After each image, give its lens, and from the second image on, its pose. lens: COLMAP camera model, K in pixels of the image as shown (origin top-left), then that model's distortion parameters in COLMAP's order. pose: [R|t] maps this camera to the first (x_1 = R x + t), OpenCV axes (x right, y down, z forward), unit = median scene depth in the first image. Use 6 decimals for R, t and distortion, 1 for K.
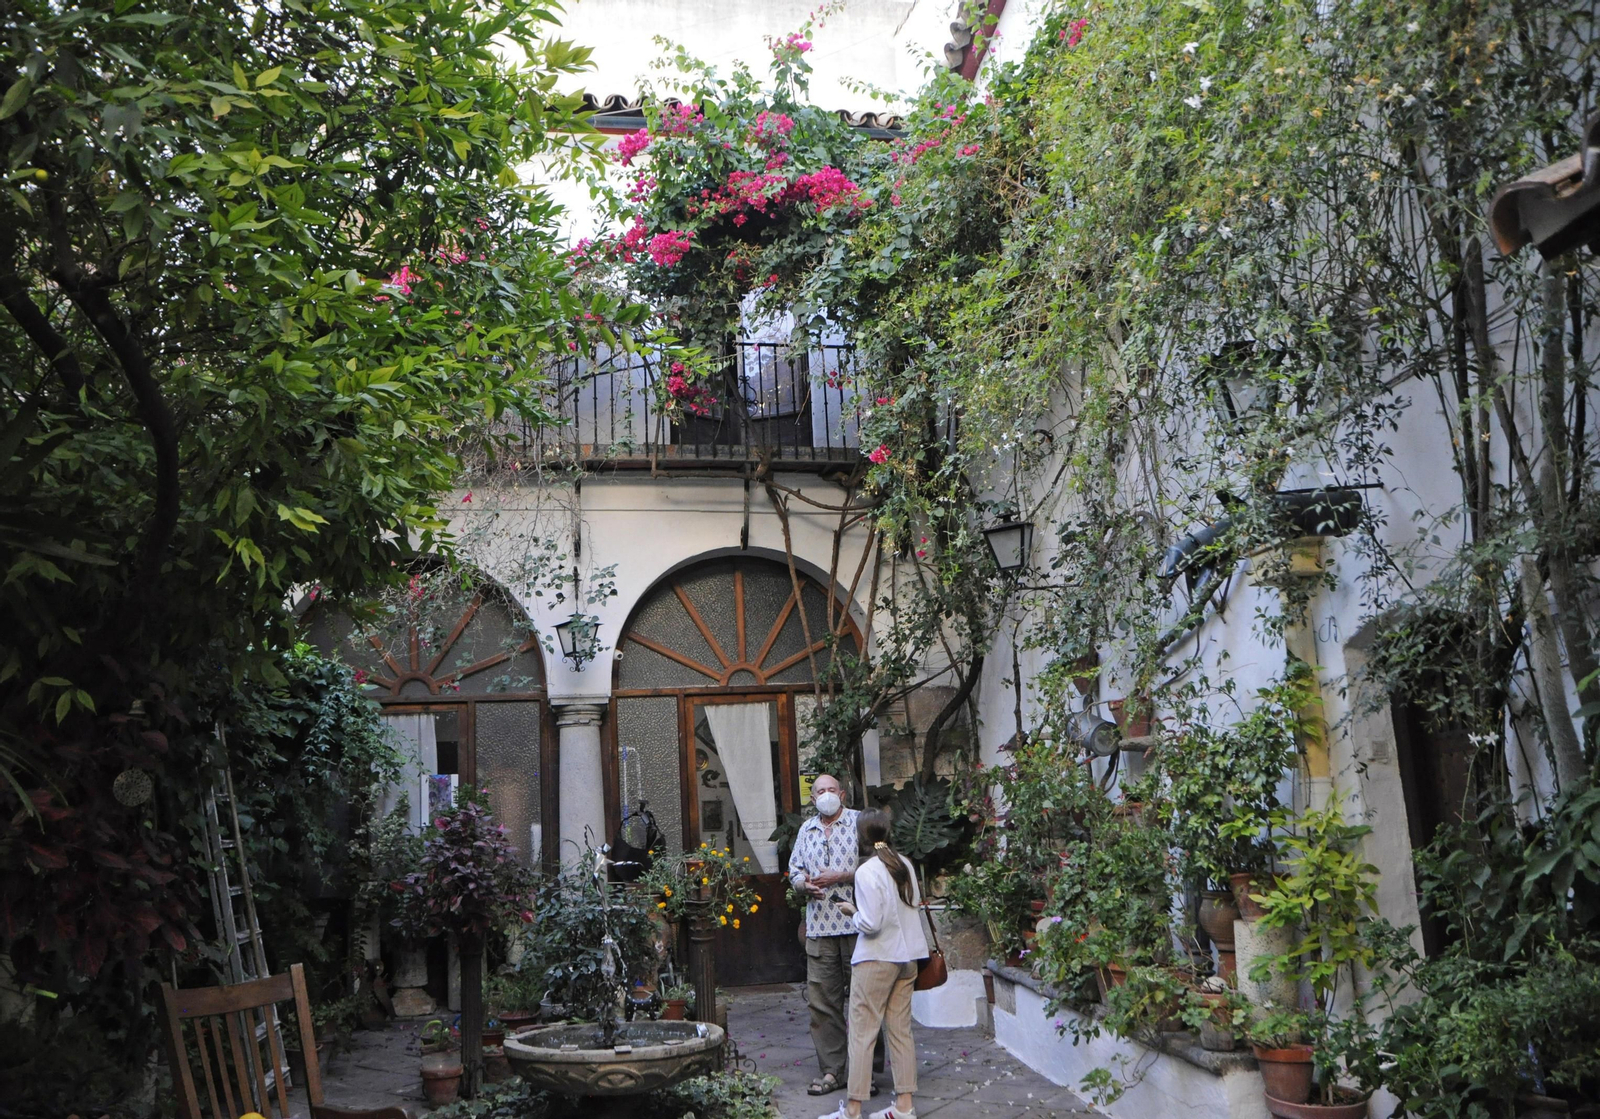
lens RADIAL K [[1611.5, 0, 800.0], [0, 1611.5, 559.5], [0, 0, 1]] dist [-0.017785, -0.003088]
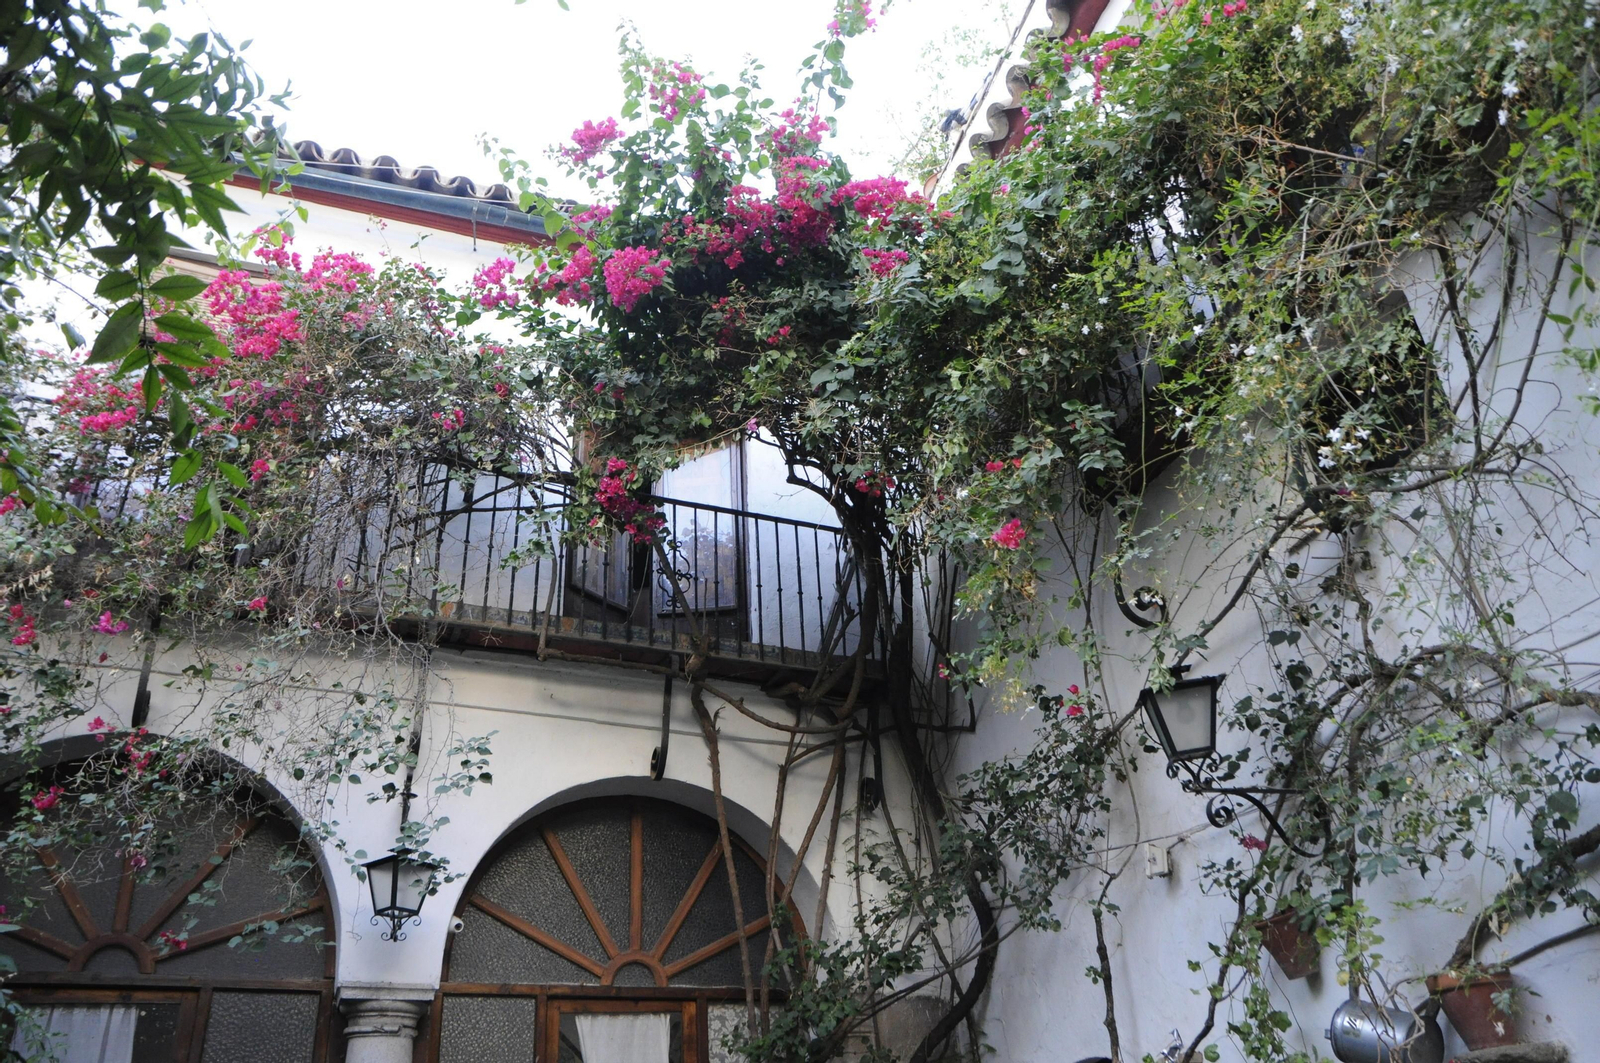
lens RADIAL K [[1211.3, 0, 798.3], [0, 1211.3, 547.6], [0, 0, 1]] dist [-0.138985, 0.124674]
pose [[0.976054, 0.101956, 0.192155, -0.085418], [-0.034292, 0.944430, -0.326919, 0.066962], [-0.214808, 0.312501, 0.925311, 0.481587]]
